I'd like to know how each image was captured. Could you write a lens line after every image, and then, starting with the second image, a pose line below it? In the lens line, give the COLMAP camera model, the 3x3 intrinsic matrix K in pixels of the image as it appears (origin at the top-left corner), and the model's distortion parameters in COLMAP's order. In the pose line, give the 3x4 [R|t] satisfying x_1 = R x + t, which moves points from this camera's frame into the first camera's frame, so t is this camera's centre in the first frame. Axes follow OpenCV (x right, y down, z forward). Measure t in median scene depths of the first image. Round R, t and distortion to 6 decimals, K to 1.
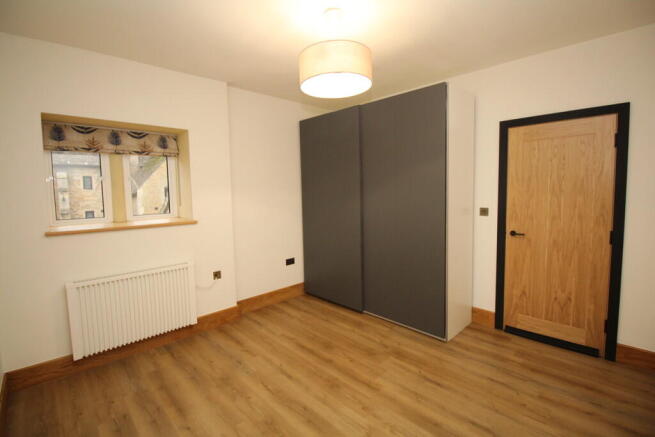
lens RADIAL K [[306.5, 0, 324.9], [0, 306.5, 212.5], [0, 0, 1]] dist [-0.001585, -0.000867]
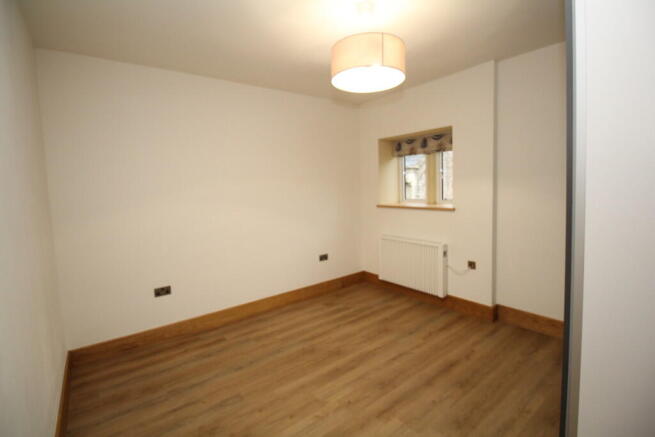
lens RADIAL K [[306.5, 0, 324.9], [0, 306.5, 212.5], [0, 0, 1]] dist [-0.001585, -0.000867]
pose [[-0.114961, 0.111267, -0.987119, 0.850766], [-0.036552, 0.992560, 0.116137, -0.082104], [0.992697, 0.049432, -0.110039, 0.793123]]
